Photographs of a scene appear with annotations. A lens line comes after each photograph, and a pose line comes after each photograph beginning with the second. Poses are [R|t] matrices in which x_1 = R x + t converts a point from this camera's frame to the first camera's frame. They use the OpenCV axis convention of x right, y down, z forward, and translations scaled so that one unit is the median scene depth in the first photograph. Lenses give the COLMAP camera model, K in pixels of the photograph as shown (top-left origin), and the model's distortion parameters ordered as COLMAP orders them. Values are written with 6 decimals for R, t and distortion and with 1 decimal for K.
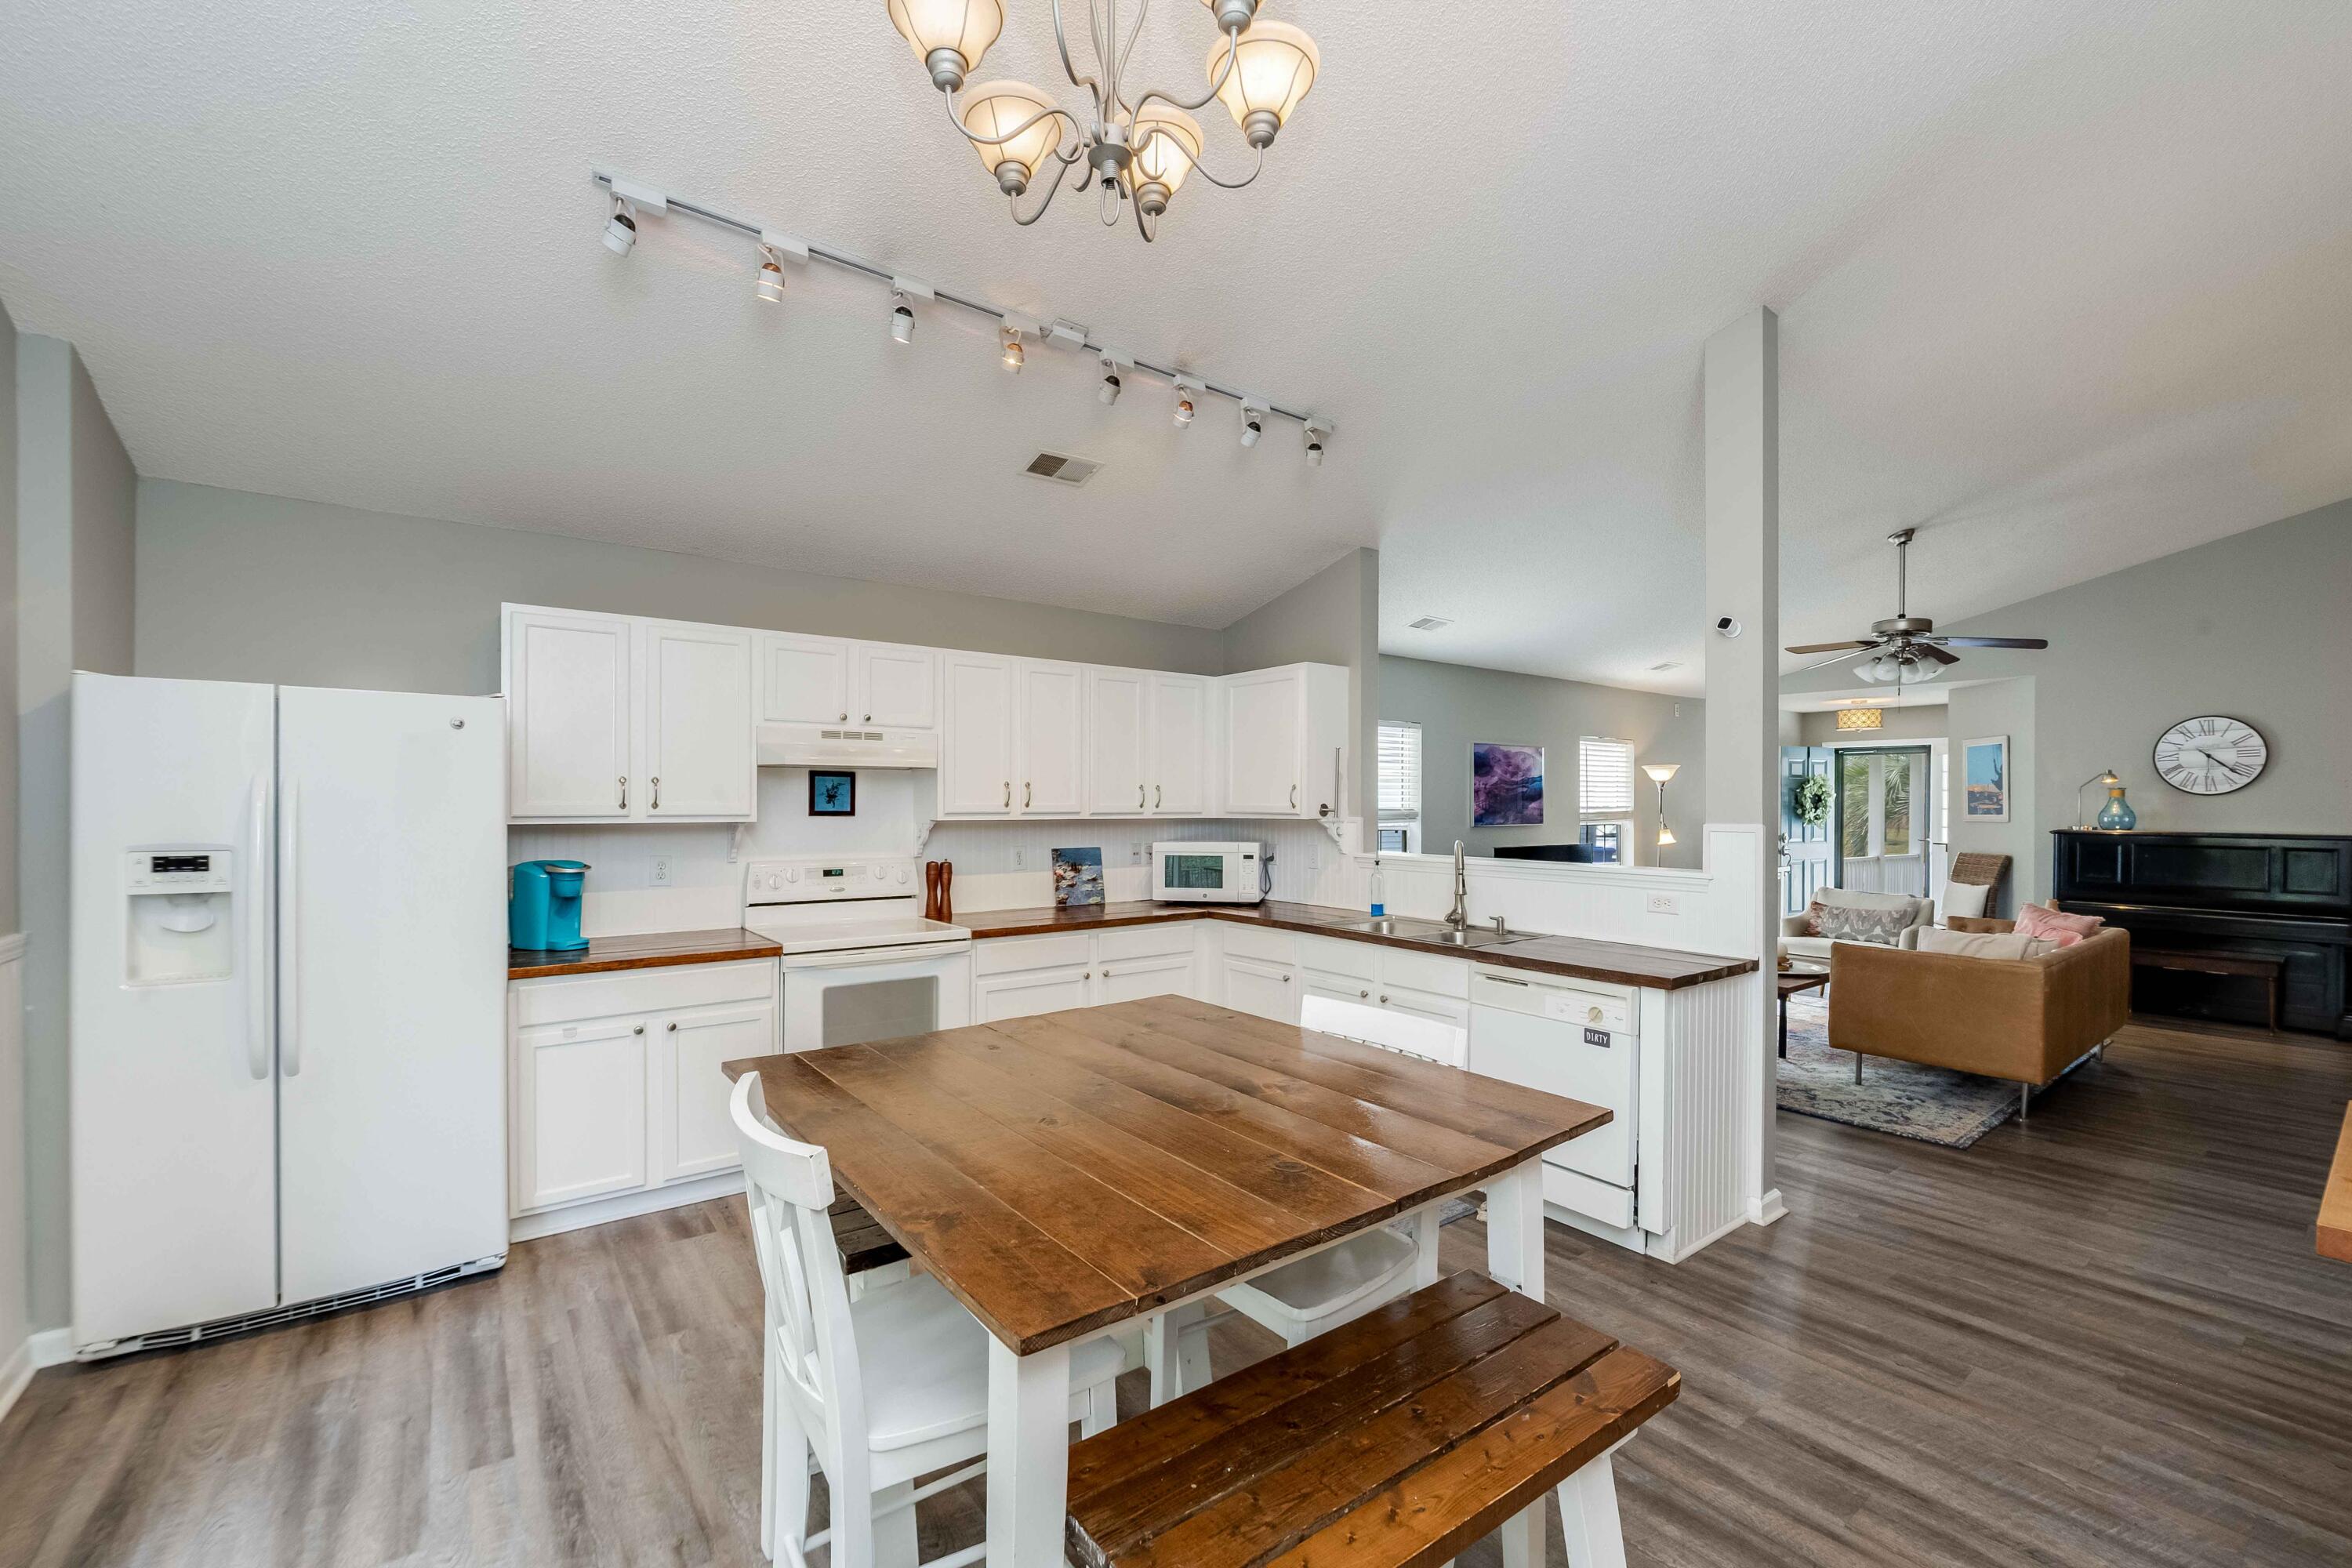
lens RADIAL K [[1001.5, 0, 1200.3], [0, 1001.5, 818.8], [0, 0, 1]] dist [-0.008879, -0.000942]
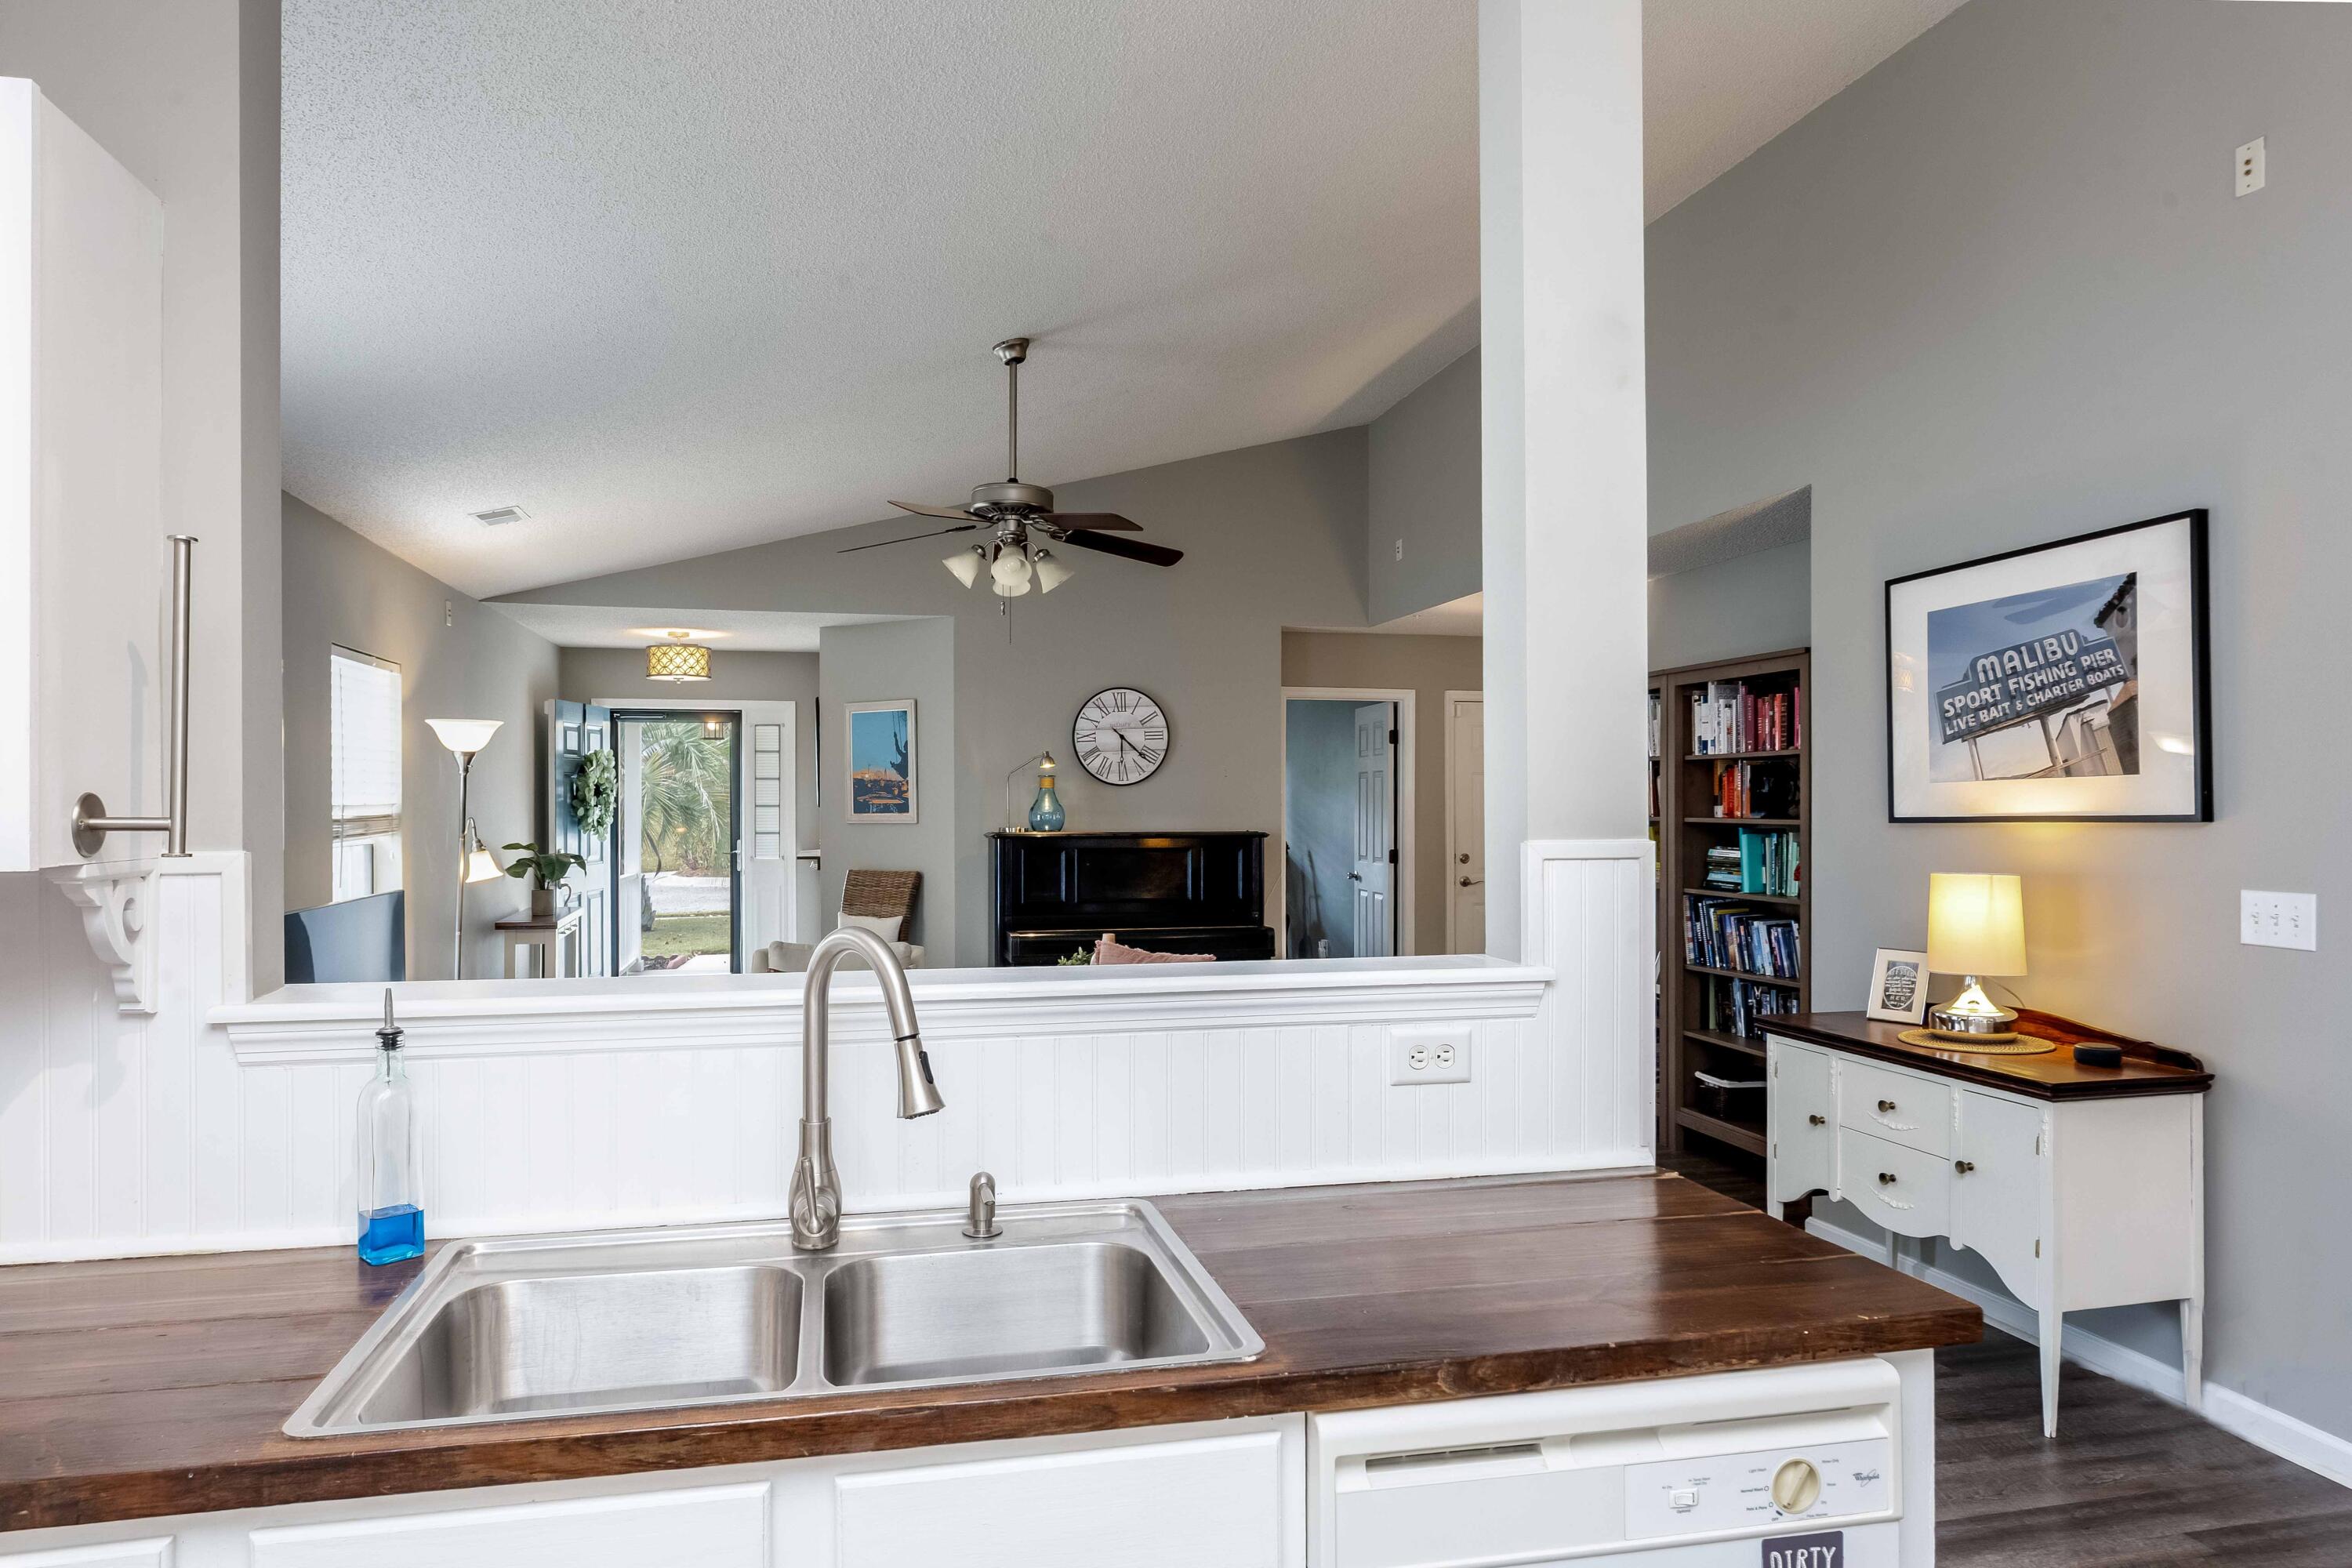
lens RADIAL K [[1472.6, 0, 1176.0], [0, 1472.6, 784.0], [0, 0, 1]] dist [0.003108, 0.000756]
pose [[0.444315, 0.006722, 0.895846, -0.034162], [0.017178, 0.999724, -0.016022, -0.005265], [-0.895706, 0.022508, 0.444076, 0.421688]]
